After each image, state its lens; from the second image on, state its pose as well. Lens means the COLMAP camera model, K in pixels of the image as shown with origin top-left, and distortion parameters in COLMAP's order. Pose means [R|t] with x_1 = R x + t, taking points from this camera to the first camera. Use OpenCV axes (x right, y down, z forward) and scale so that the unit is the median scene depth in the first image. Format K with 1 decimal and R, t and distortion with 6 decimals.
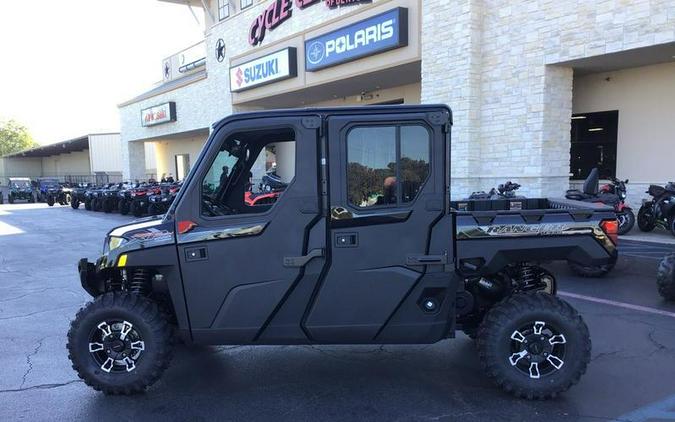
lens RADIAL K [[622.8, 0, 337.3], [0, 622.8, 261.8], [0, 0, 1]] dist [0.111919, -0.195222]
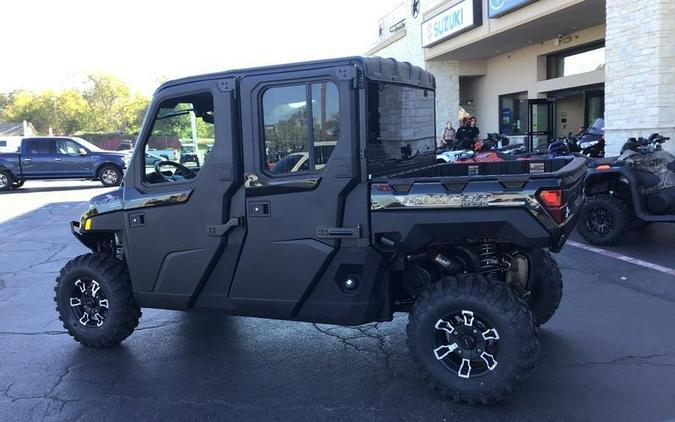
lens RADIAL K [[620.3, 0, 335.4], [0, 620.3, 239.6], [0, 0, 1]] dist [0.115467, -0.200605]
pose [[0.921766, 0.035580, -0.386112, 0.469022], [-0.022194, 0.998990, 0.039073, -0.027154], [0.387112, -0.027447, 0.921624, 0.171344]]
